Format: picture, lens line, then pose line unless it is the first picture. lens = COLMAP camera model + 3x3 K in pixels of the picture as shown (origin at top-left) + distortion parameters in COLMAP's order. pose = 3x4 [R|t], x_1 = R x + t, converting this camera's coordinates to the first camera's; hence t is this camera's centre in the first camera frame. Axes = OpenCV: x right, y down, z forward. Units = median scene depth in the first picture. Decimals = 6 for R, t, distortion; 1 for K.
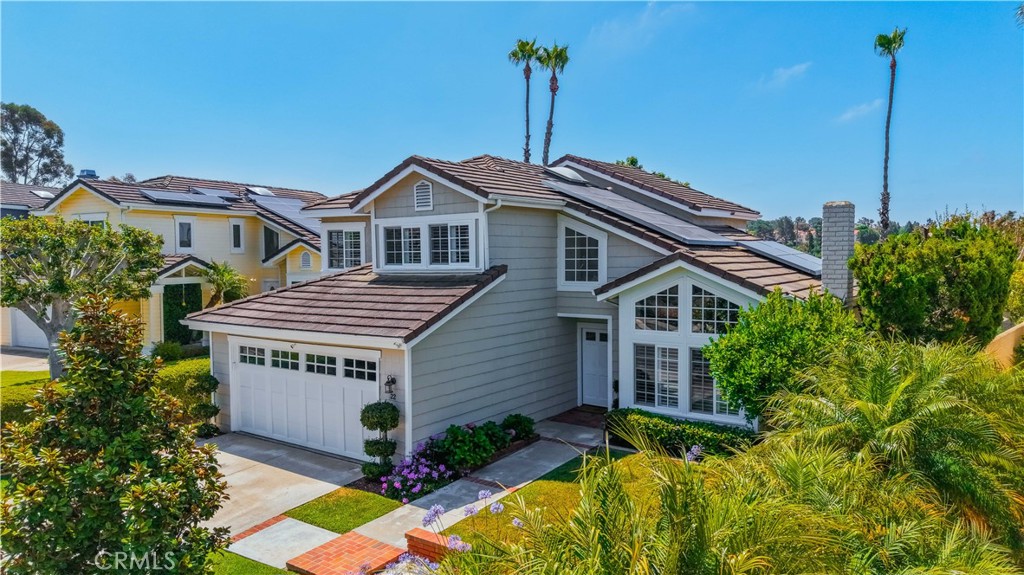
lens RADIAL K [[685.4, 0, 518.9], [0, 685.4, 288.3], [0, 0, 1]] dist [0.013455, -0.009584]
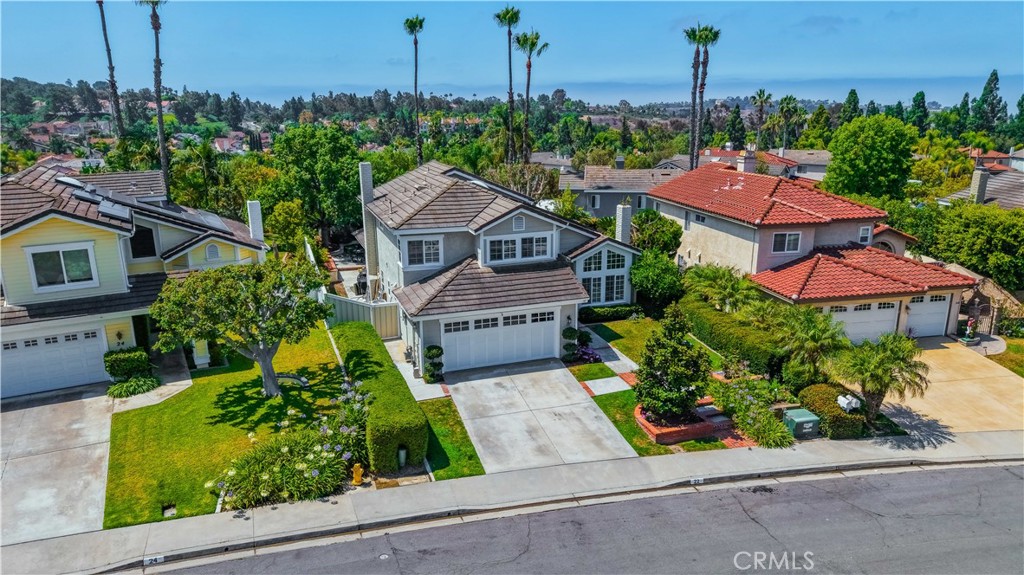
lens RADIAL K [[685.4, 0, 513.6], [0, 685.4, 288.1], [0, 0, 1]] dist [0.013455, -0.009584]
pose [[0.581779, -0.202461, 0.787745, -1.690540], [0.046574, 0.975227, 0.216249, -0.372901], [-0.812012, -0.089121, 0.576796, -0.099350]]
